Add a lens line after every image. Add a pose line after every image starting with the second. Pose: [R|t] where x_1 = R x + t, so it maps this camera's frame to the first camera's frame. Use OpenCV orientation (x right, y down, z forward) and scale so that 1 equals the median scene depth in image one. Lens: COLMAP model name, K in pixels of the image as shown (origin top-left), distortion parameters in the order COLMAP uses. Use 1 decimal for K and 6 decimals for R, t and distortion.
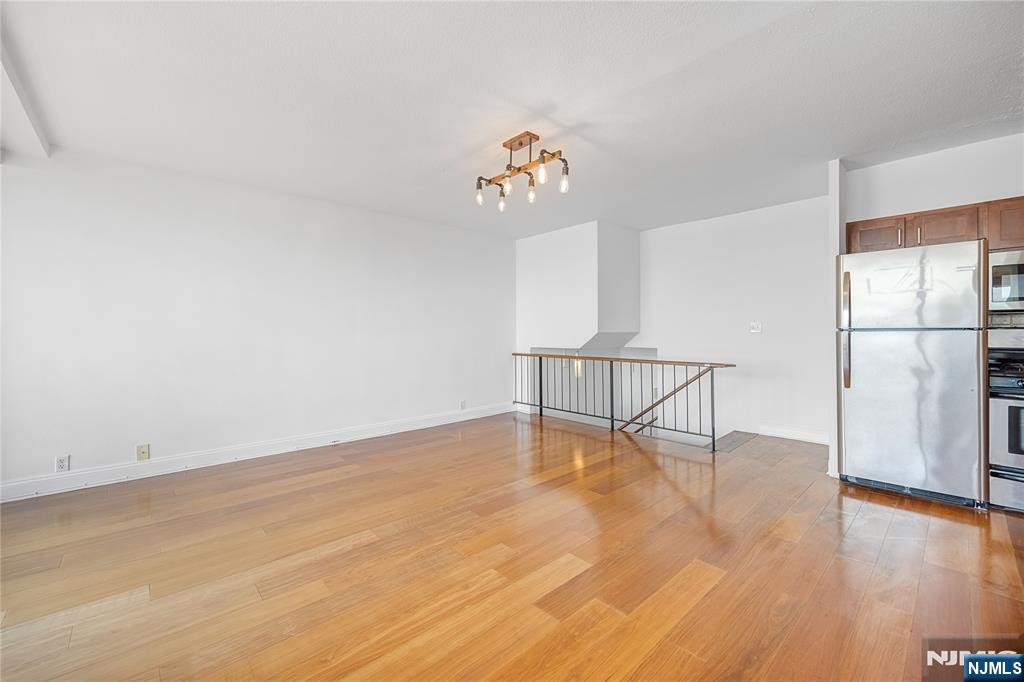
lens RADIAL K [[412.1, 0, 509.5], [0, 412.1, 333.6], [0, 0, 1]] dist [0.000682, -0.000409]
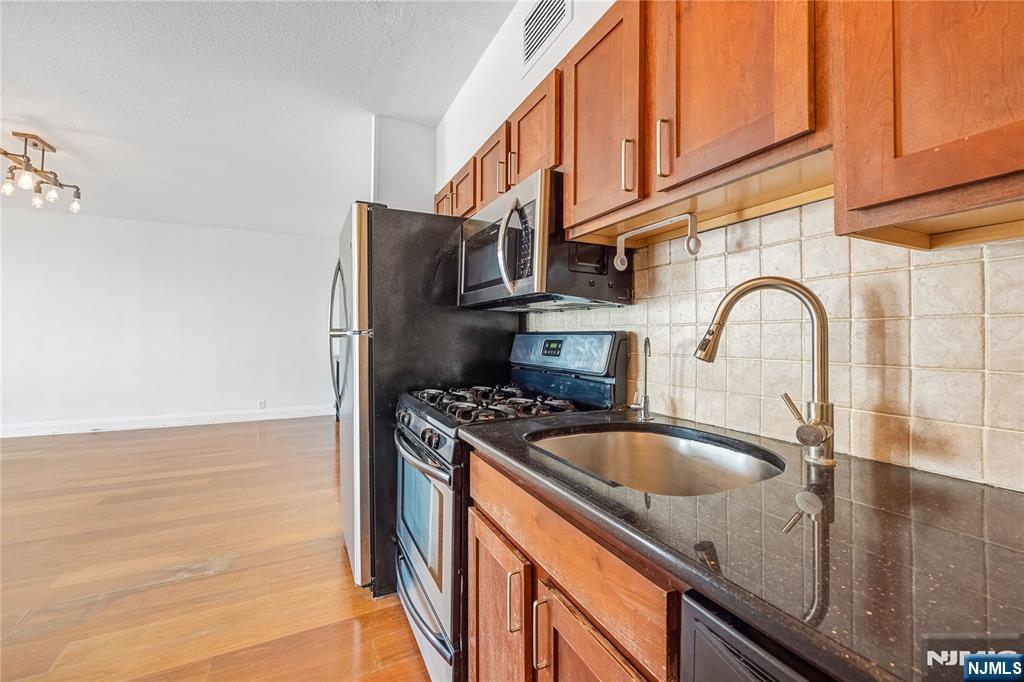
lens RADIAL K [[415.5, 0, 511.0], [0, 415.5, 337.0], [0, 0, 1]] dist [-0.003727, -0.000130]
pose [[0.959544, -0.000657, -0.281559, 1.228739], [-0.001673, 0.999966, -0.008033, 0.020829], [0.281555, 0.008179, 0.959510, 0.295586]]
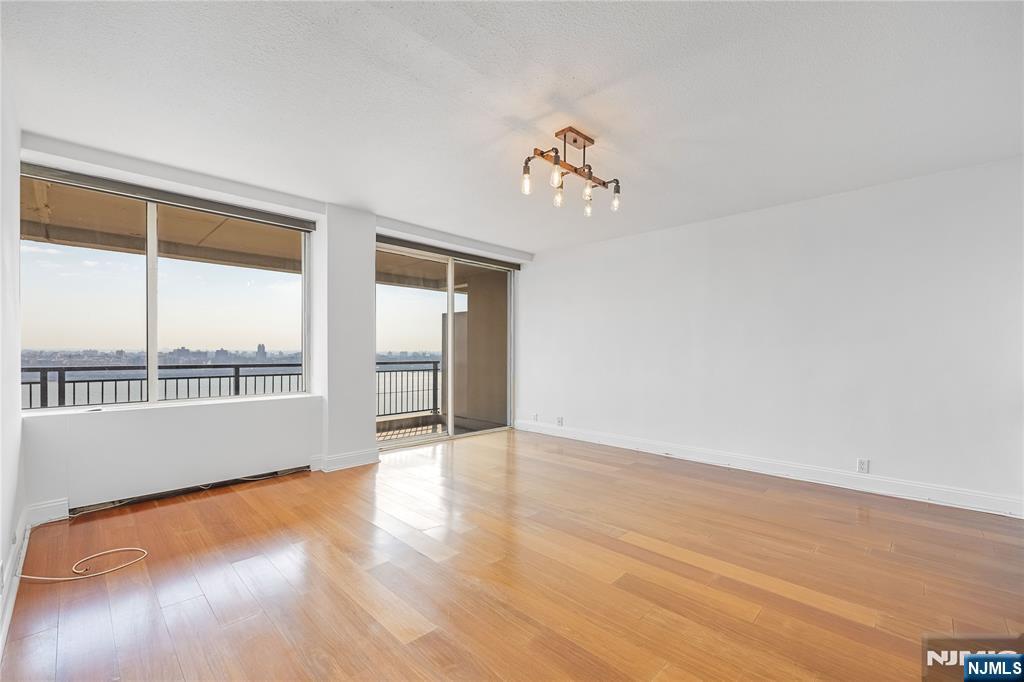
lens RADIAL K [[431.3, 0, 514.7], [0, 431.3, 354.5], [0, 0, 1]] dist [0.000955, -0.000022]
pose [[0.053102, 0.010192, -0.998537, 0.820445], [-0.005853, 0.999934, 0.009895, -0.000517], [0.998572, 0.005319, 0.053158, 0.692287]]
